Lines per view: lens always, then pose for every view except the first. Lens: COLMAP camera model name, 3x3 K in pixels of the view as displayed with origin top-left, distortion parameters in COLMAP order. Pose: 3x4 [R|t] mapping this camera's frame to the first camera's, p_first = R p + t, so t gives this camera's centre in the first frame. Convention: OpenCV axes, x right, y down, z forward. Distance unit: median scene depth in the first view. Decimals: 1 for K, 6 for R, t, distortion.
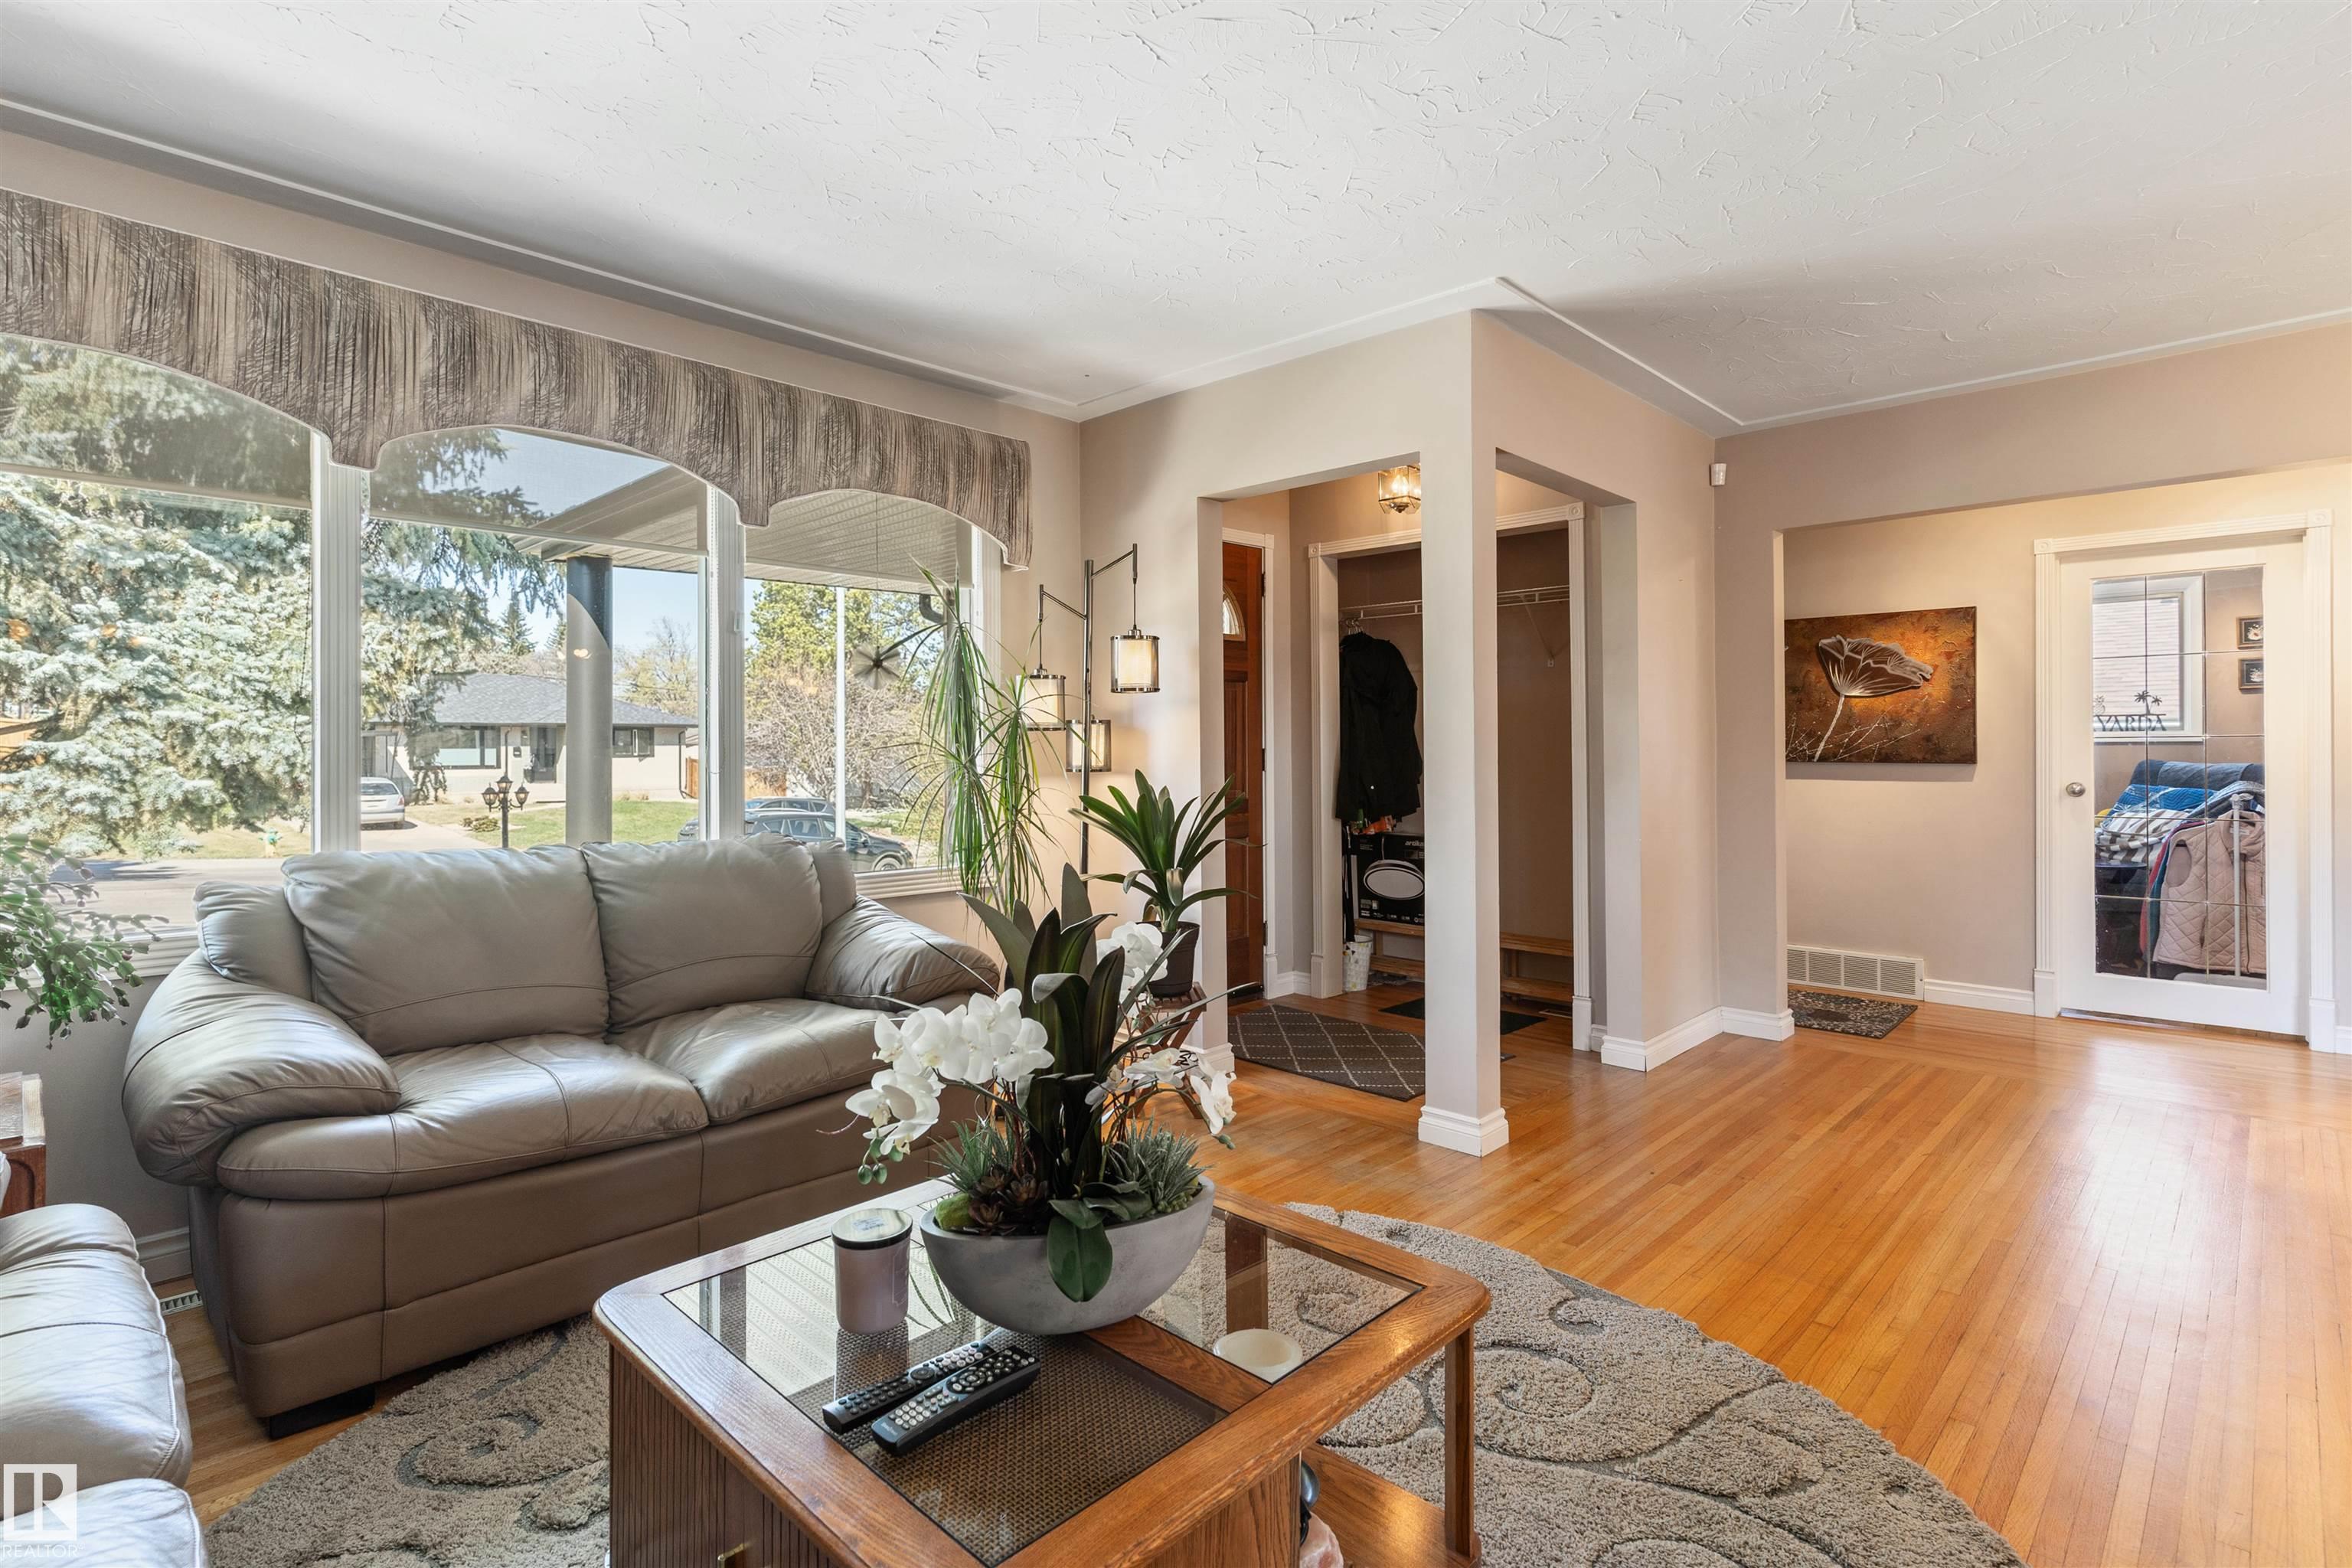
lens RADIAL K [[1133.0, 0, 1168.4], [0, 1133.0, 745.5], [0, 0, 1]] dist [0.005513, 0.000516]
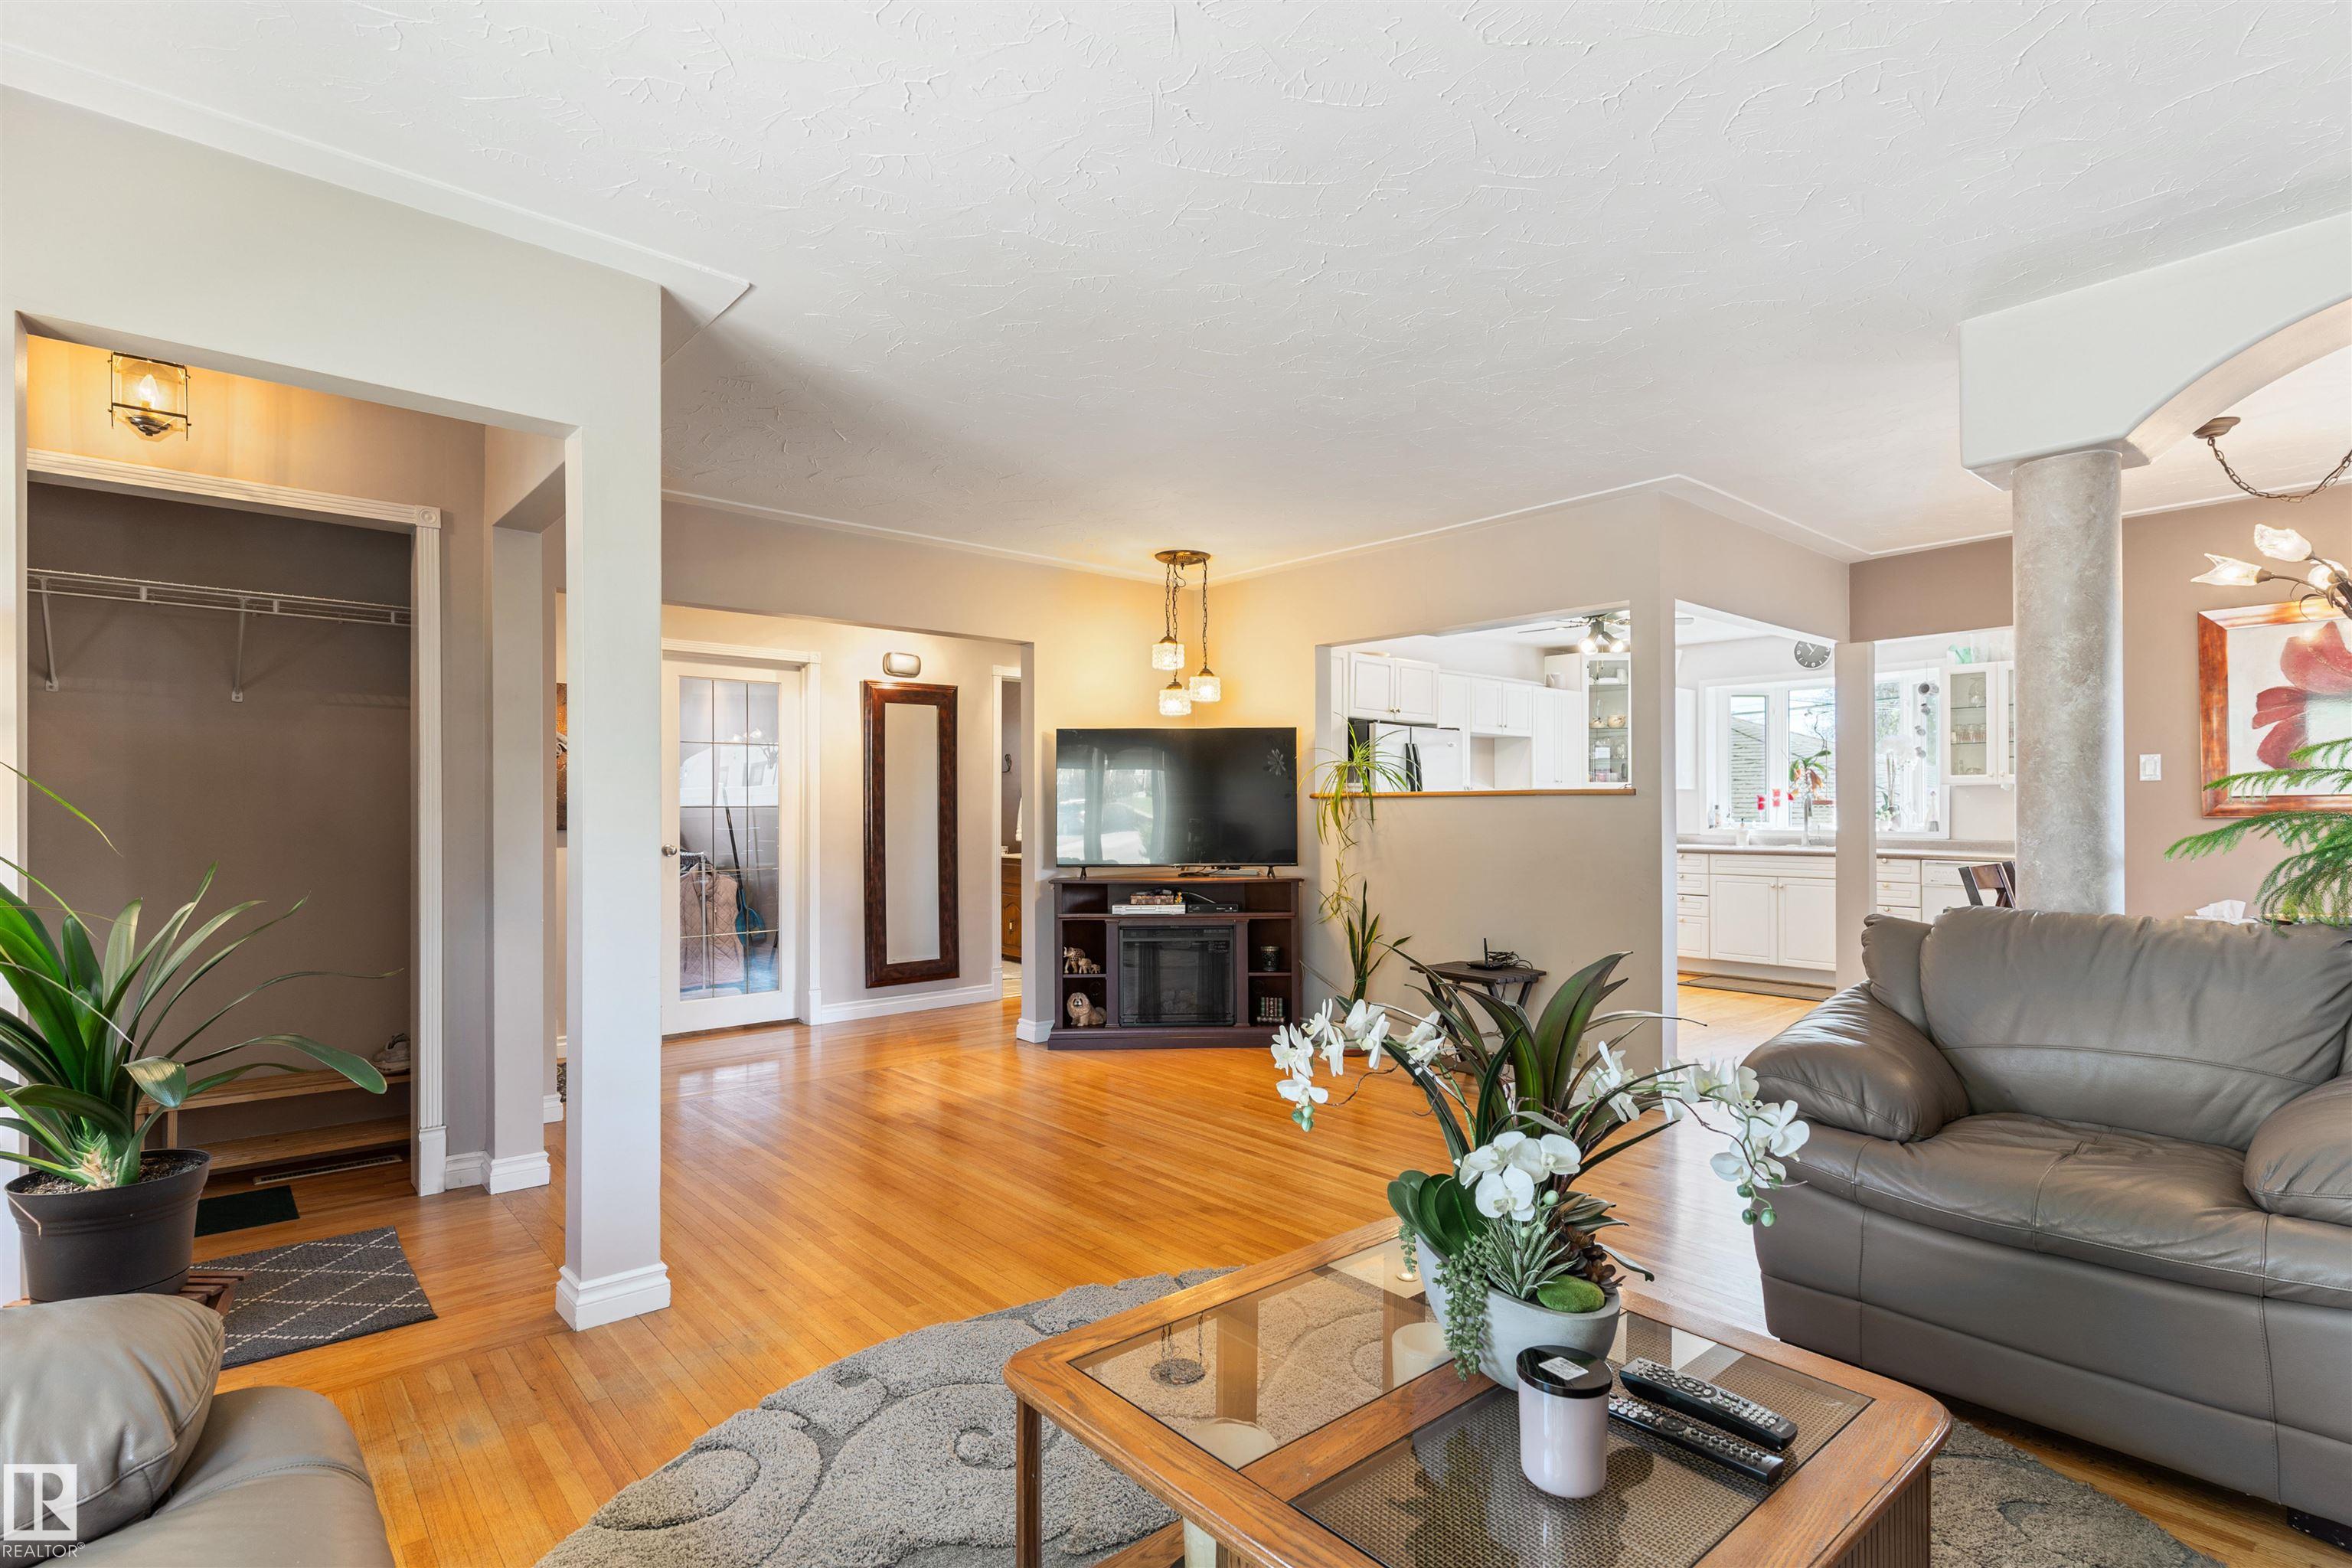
lens RADIAL K [[1133.0, 0, 1191.9], [0, 1133.0, 789.8], [0, 0, 1]] dist [0.005513, 0.000516]
pose [[0.076189, 0.025798, 0.996760, -0.461902], [-0.008842, 0.999643, -0.025197, 0.000768], [-0.997054, -0.006893, 0.076390, 0.477085]]
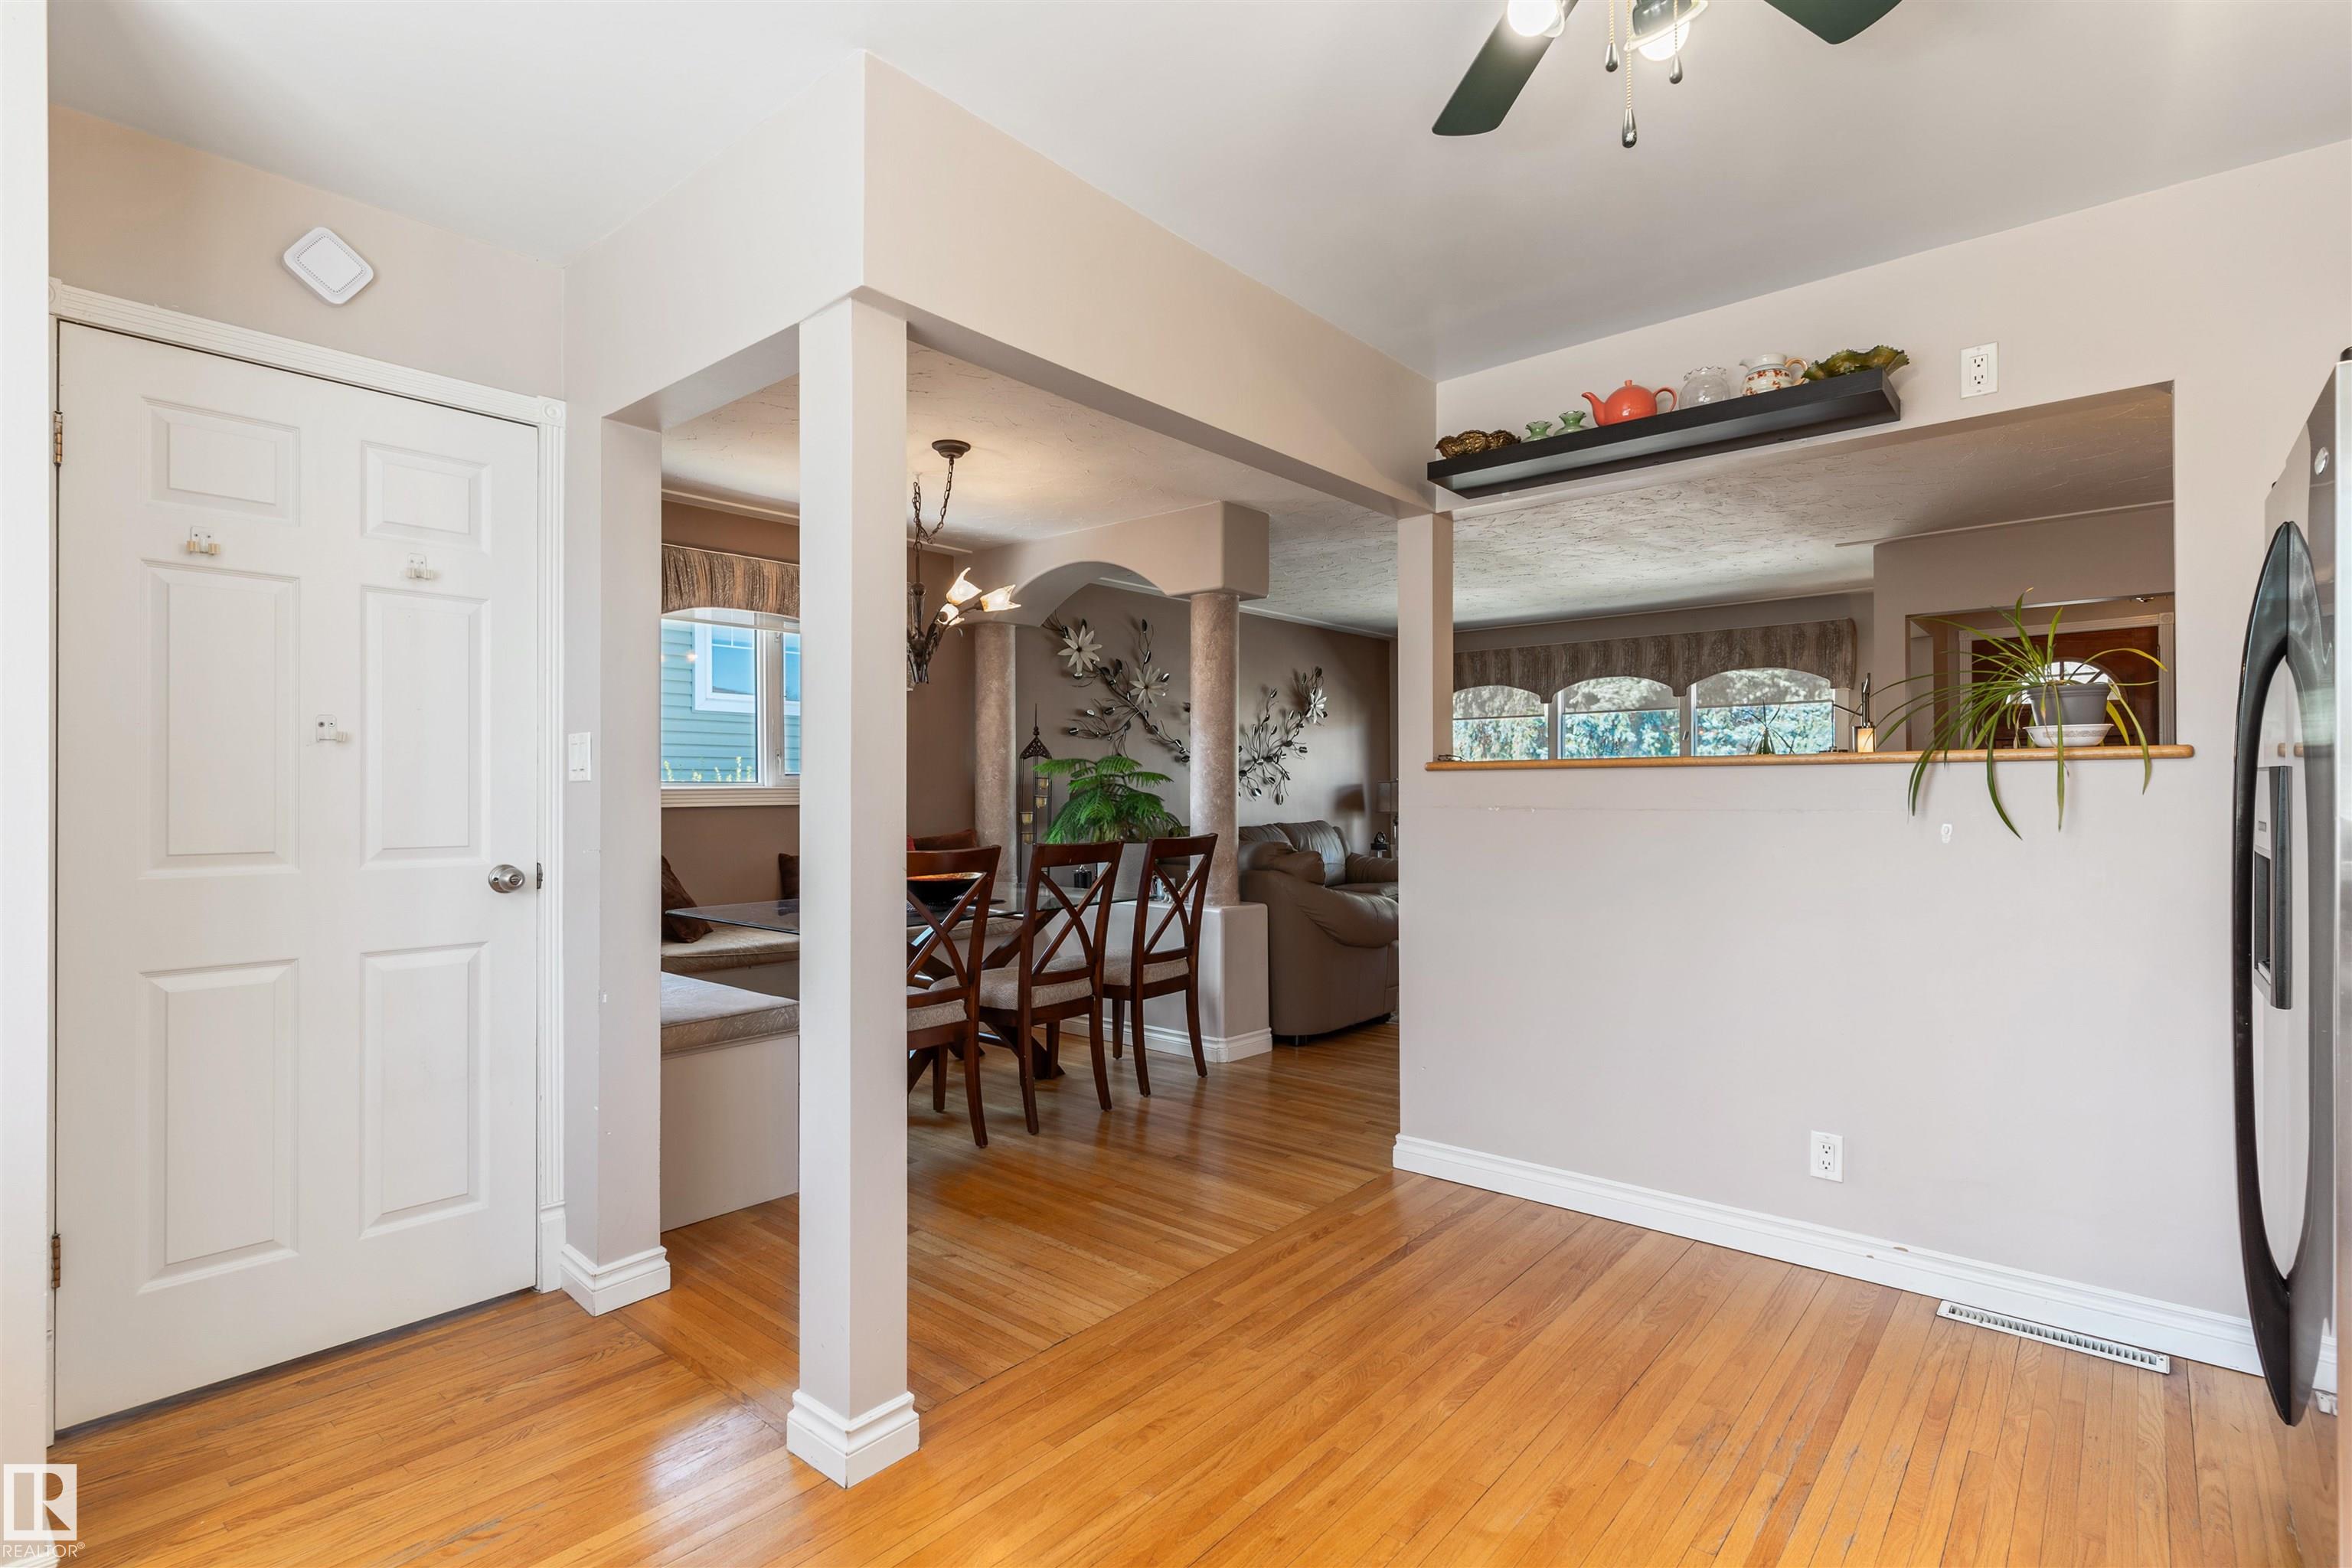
lens RADIAL K [[1133.0, 0, 1166.9], [0, 1133.0, 784.2], [0, 0, 1]] dist [0.005513, 0.000516]
pose [[0.071134, 0.001369, -0.997466, 1.890943], [0.010009, 0.999948, 0.002086, -0.023728], [0.997417, -0.010132, 0.071117, -0.245200]]
